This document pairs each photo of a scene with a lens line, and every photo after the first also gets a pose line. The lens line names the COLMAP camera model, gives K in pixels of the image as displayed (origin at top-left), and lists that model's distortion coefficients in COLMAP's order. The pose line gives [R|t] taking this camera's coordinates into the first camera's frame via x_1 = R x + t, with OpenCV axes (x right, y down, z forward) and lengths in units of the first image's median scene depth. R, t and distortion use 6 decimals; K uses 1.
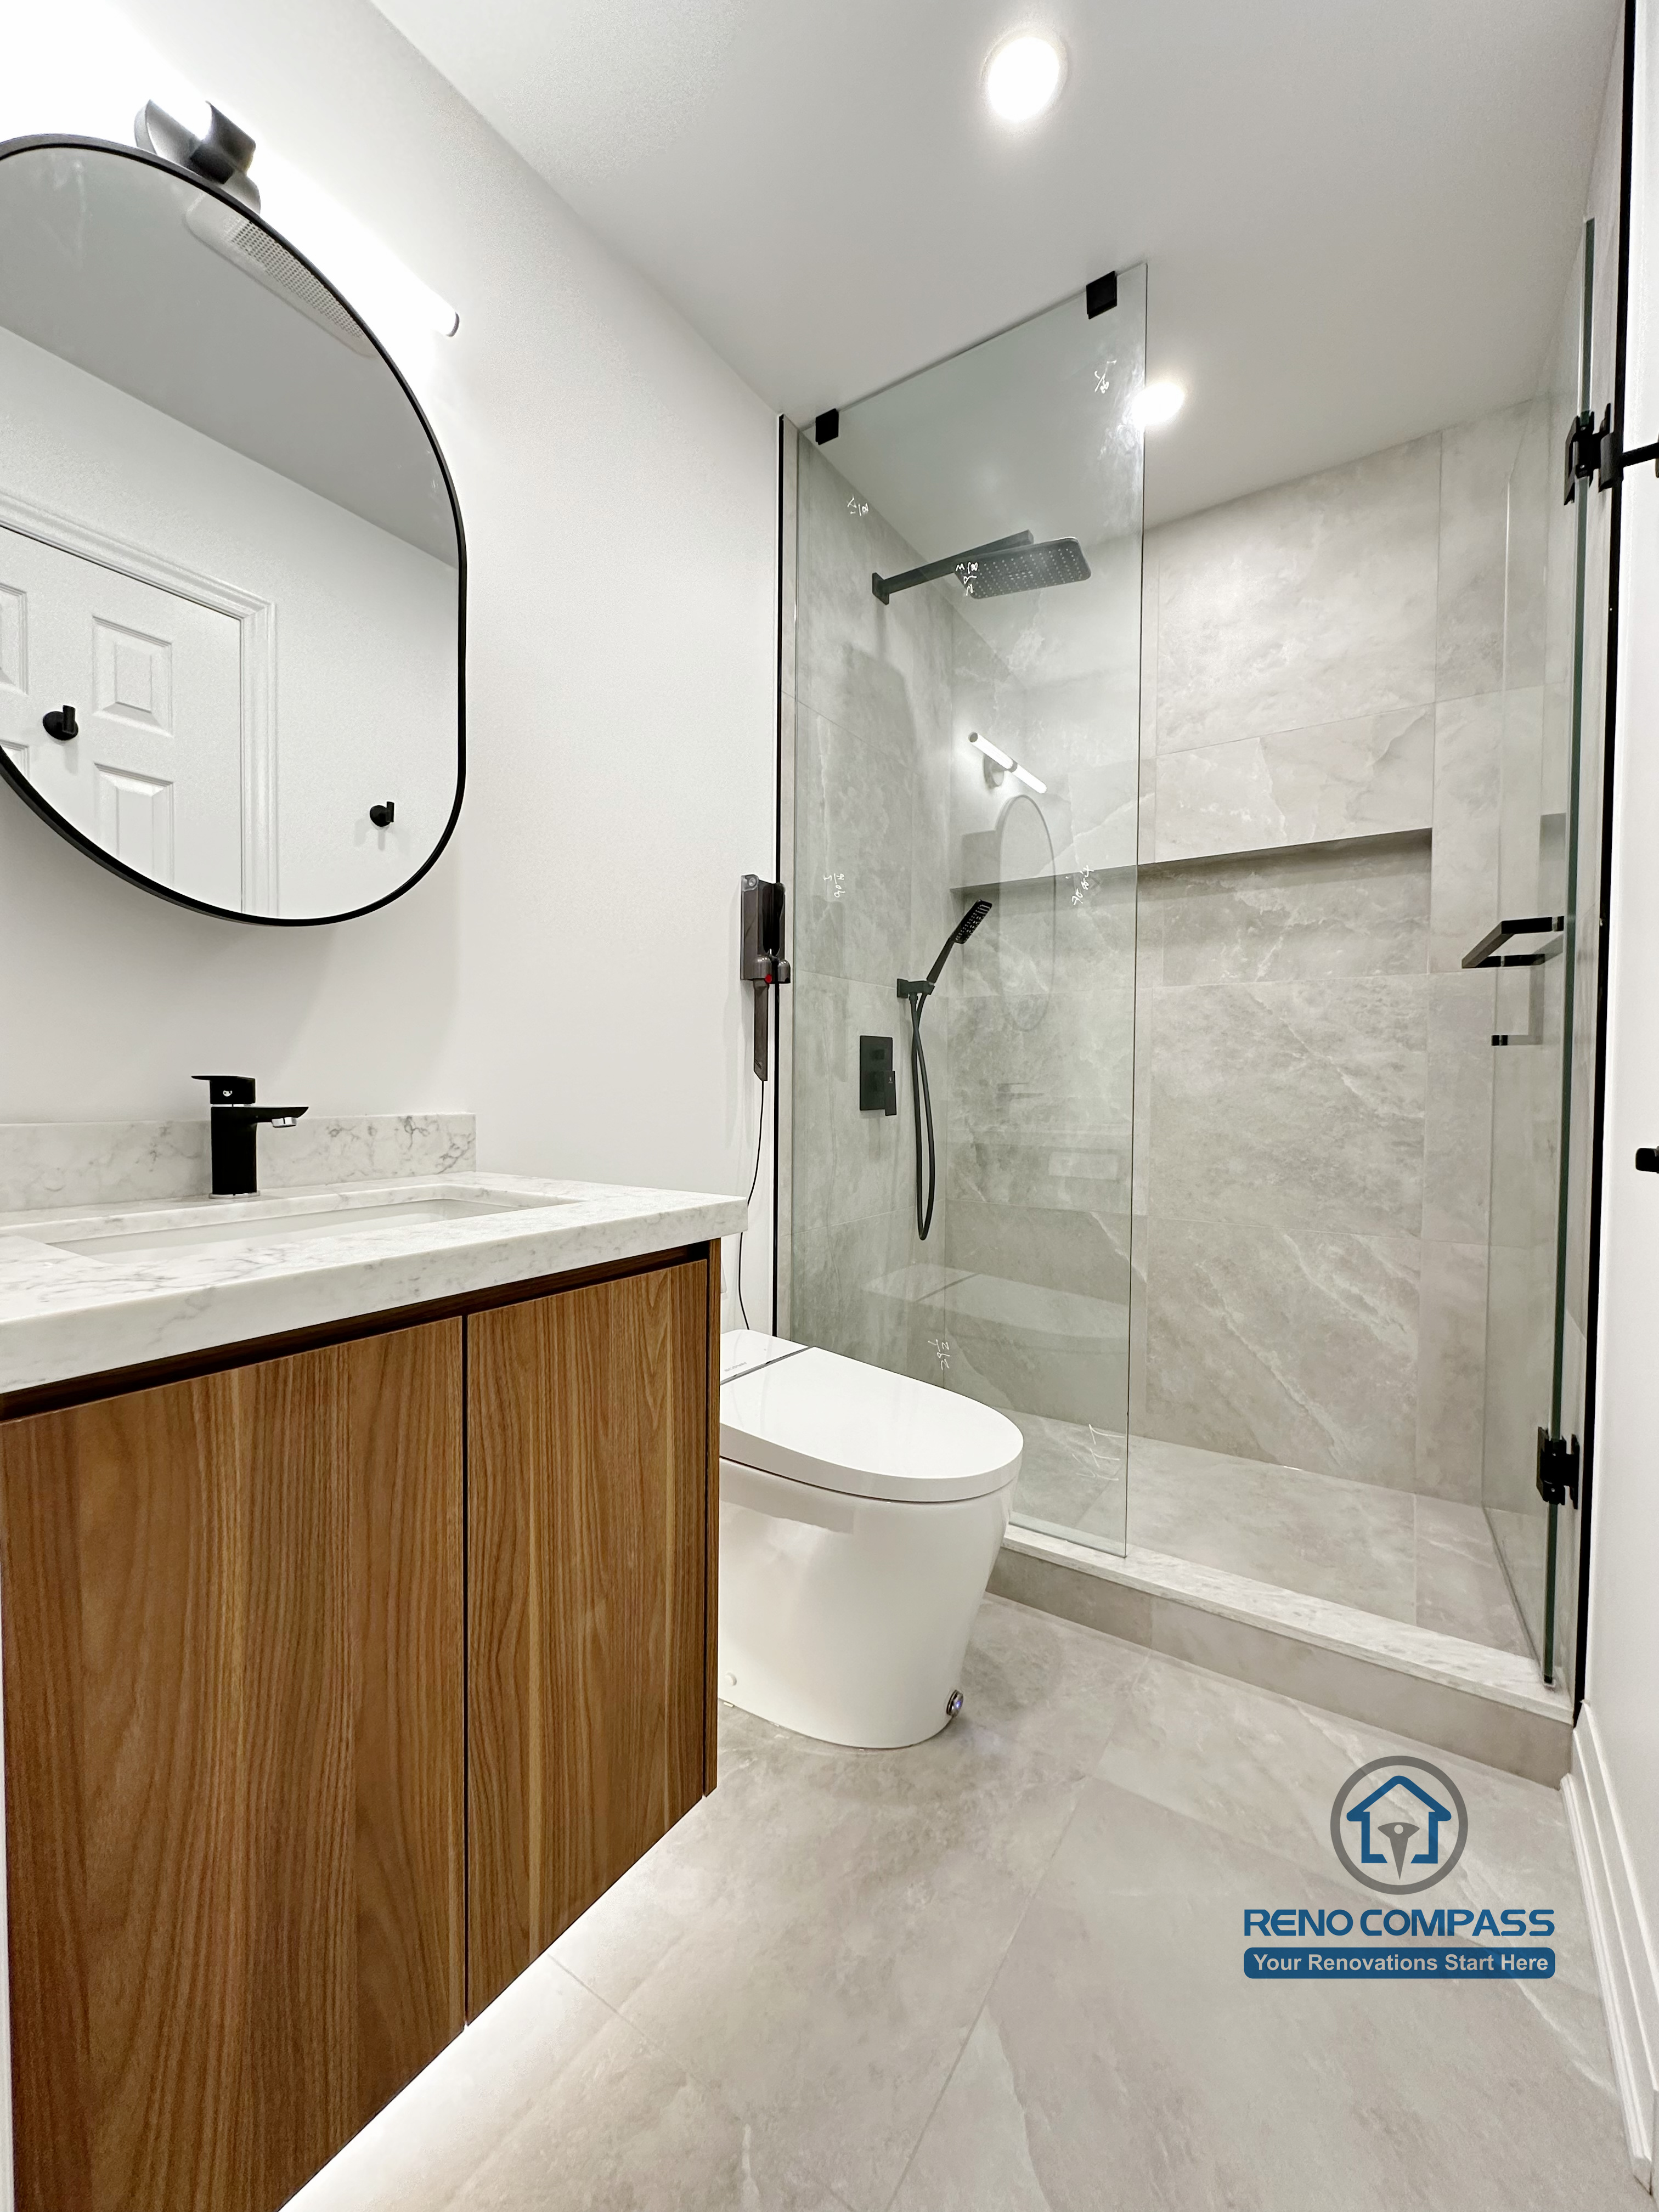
lens RADIAL K [[882.7, 0, 829.5], [0, 882.7, 1106.0], [0, 0, 1]] dist [-0.004763, 0.000838]
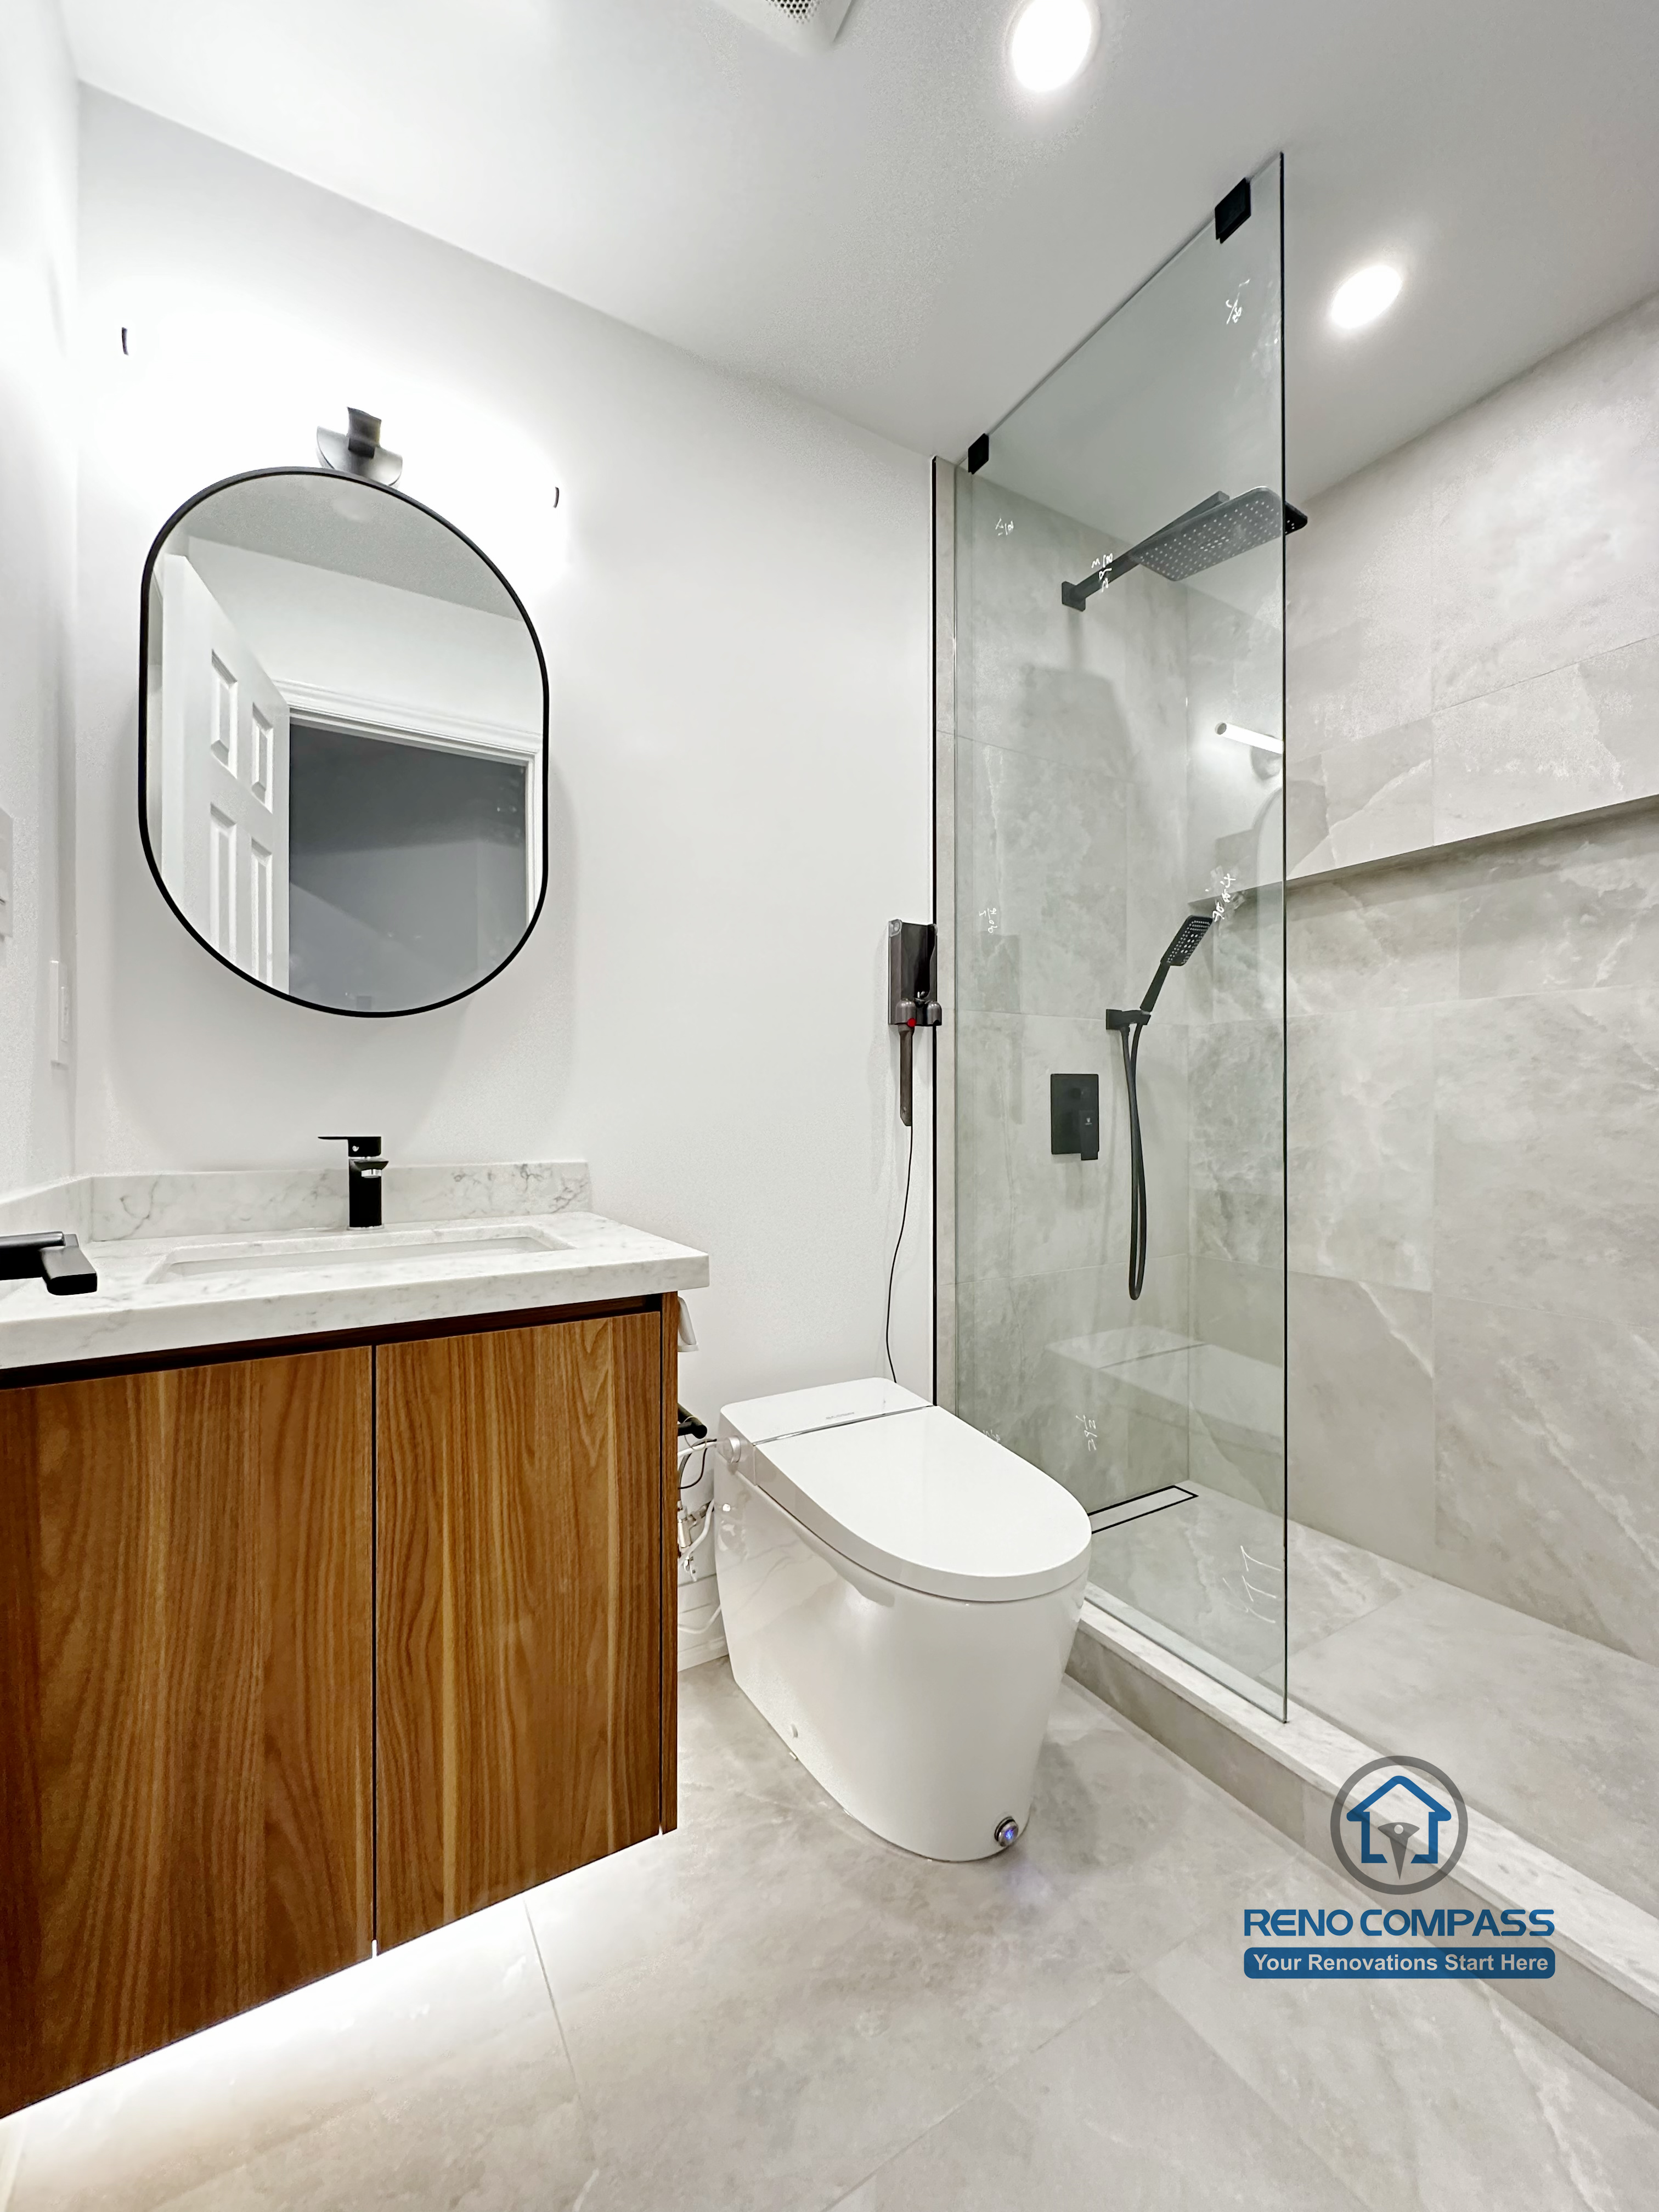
lens RADIAL K [[882.7, 0, 829.5], [0, 882.7, 1106.0], [0, 0, 1]] dist [-0.004763, 0.000838]
pose [[0.902787, -0.009505, -0.429982, 0.240426], [-0.002771, 0.999606, -0.027914, -0.020524], [0.430078, 0.026392, 0.902406, 0.063479]]
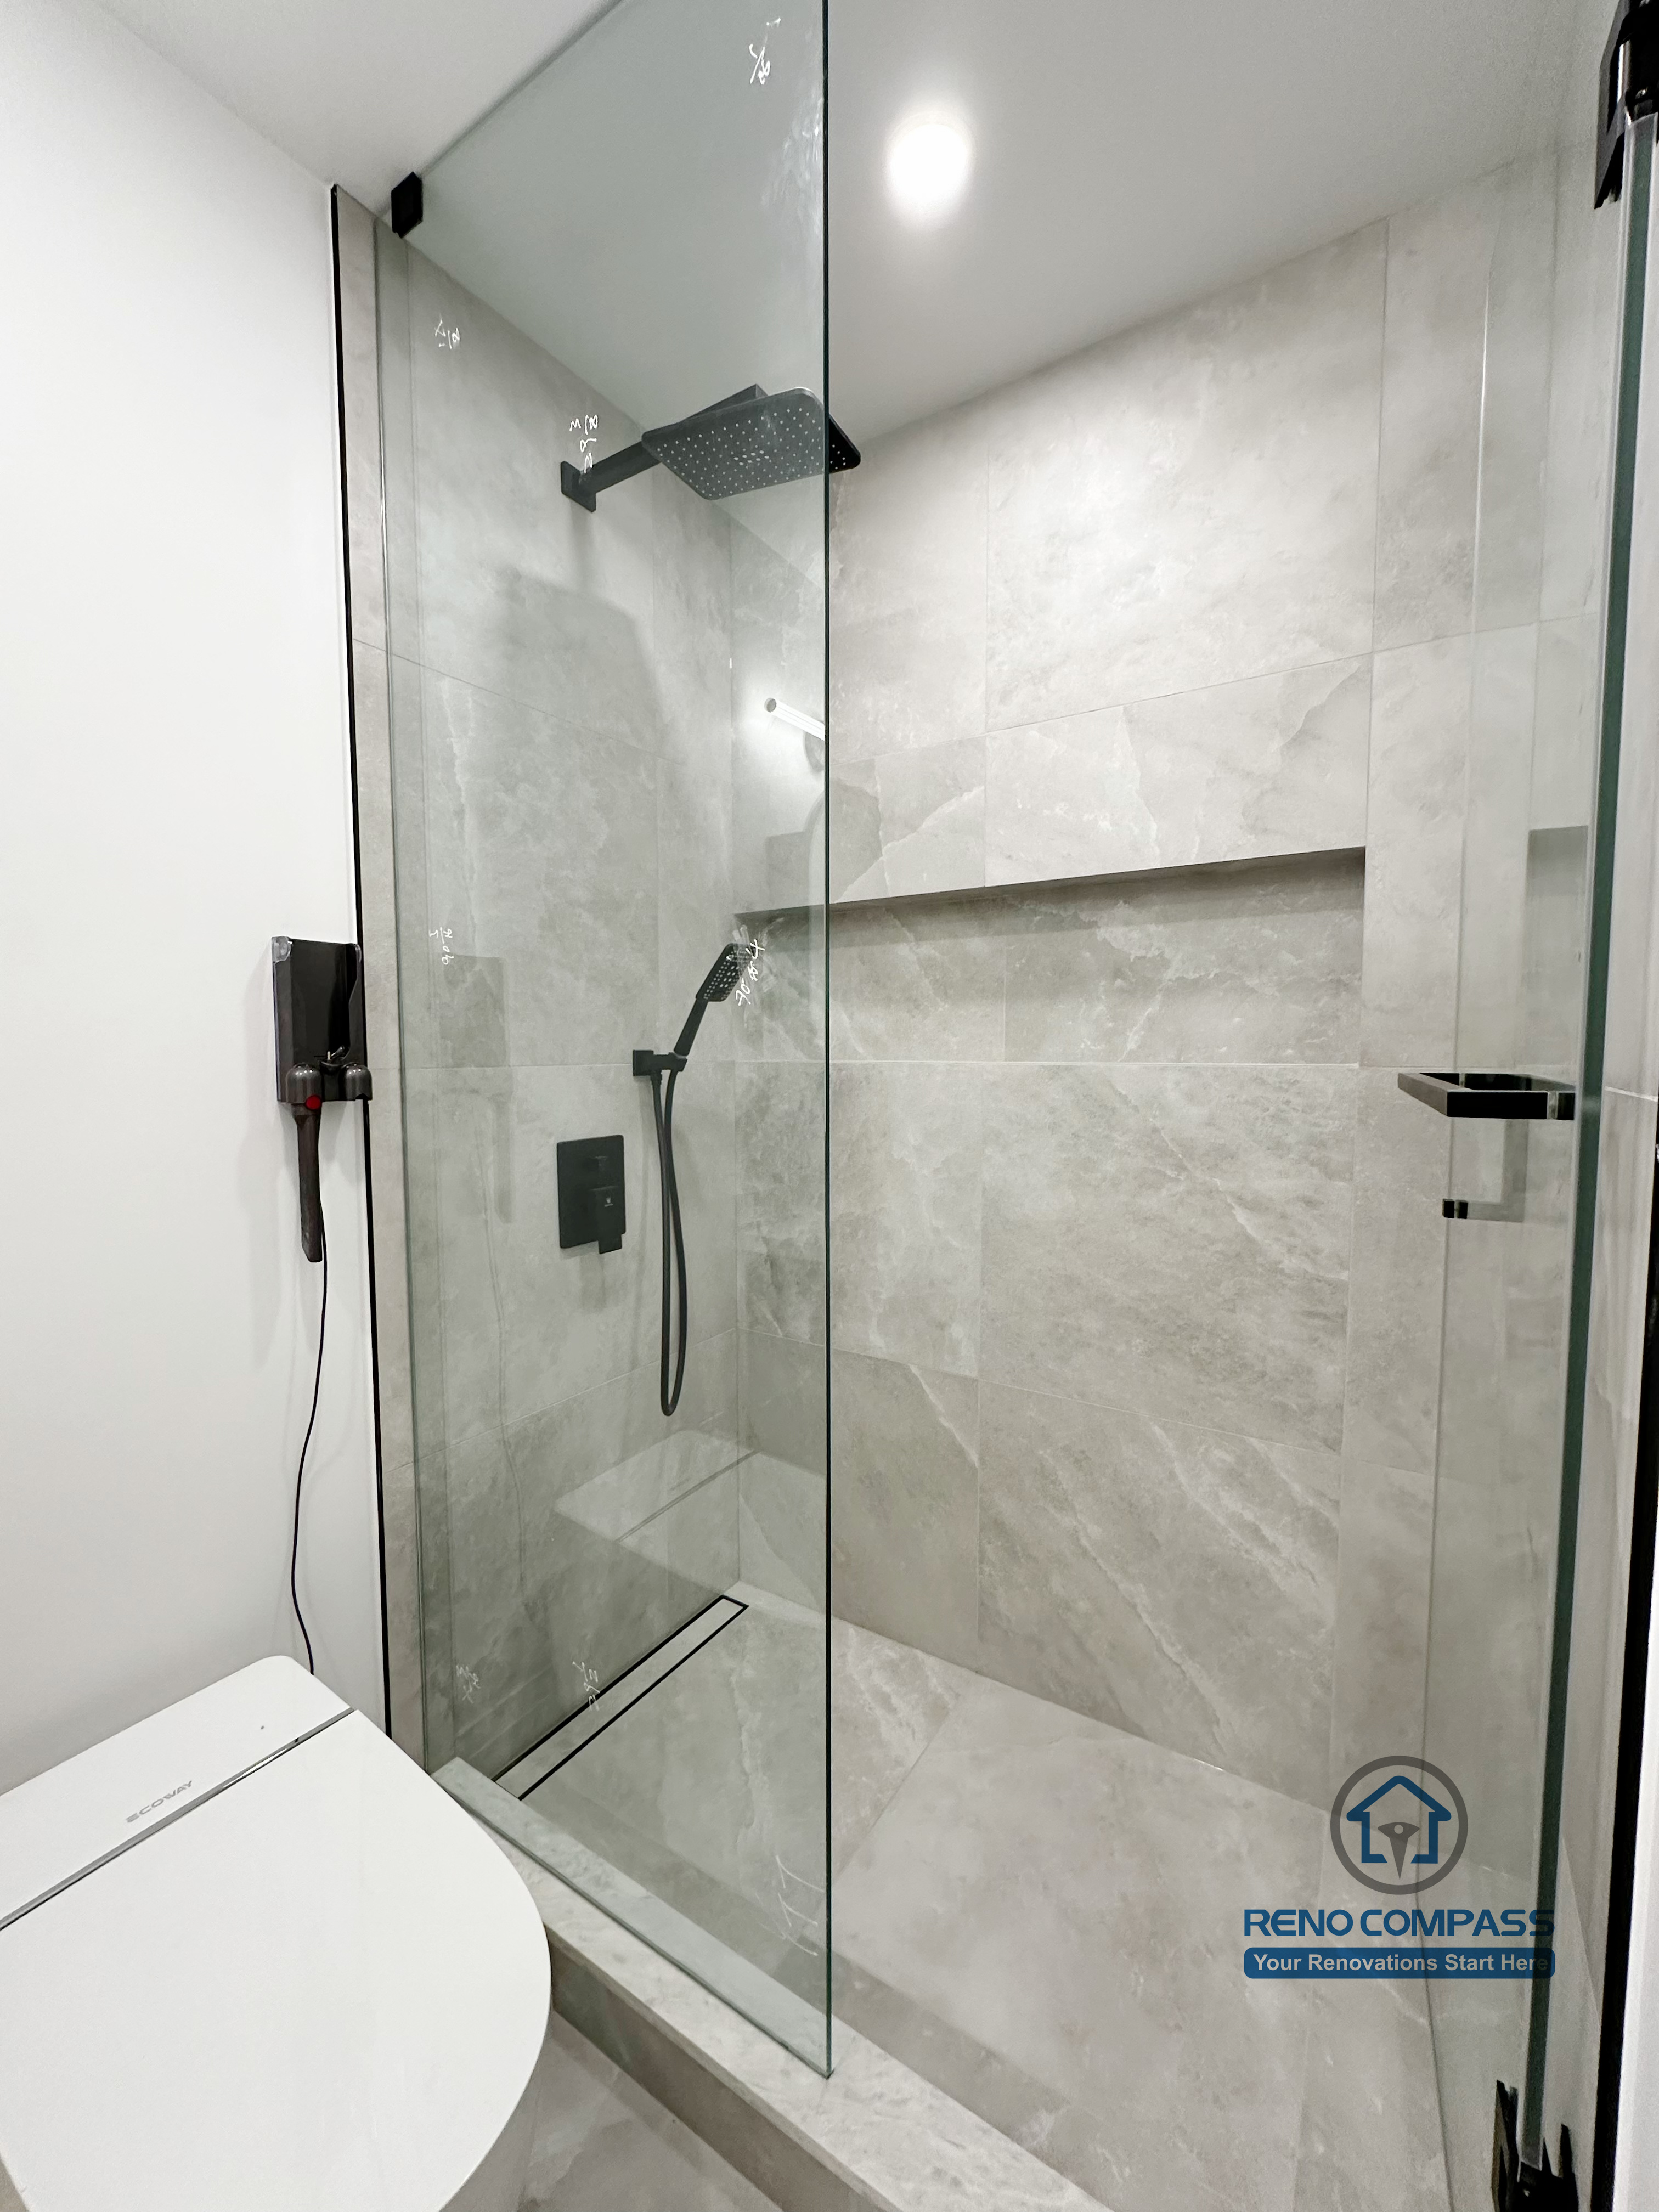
lens RADIAL K [[882.7, 0, 829.5], [0, 882.7, 1106.0], [0, 0, 1]] dist [-0.004763, 0.000838]
pose [[0.999851, -0.010652, 0.013551, 0.258814], [0.010108, 0.999163, 0.039627, -0.144327], [-0.013962, -0.039484, 0.999123, 0.322338]]
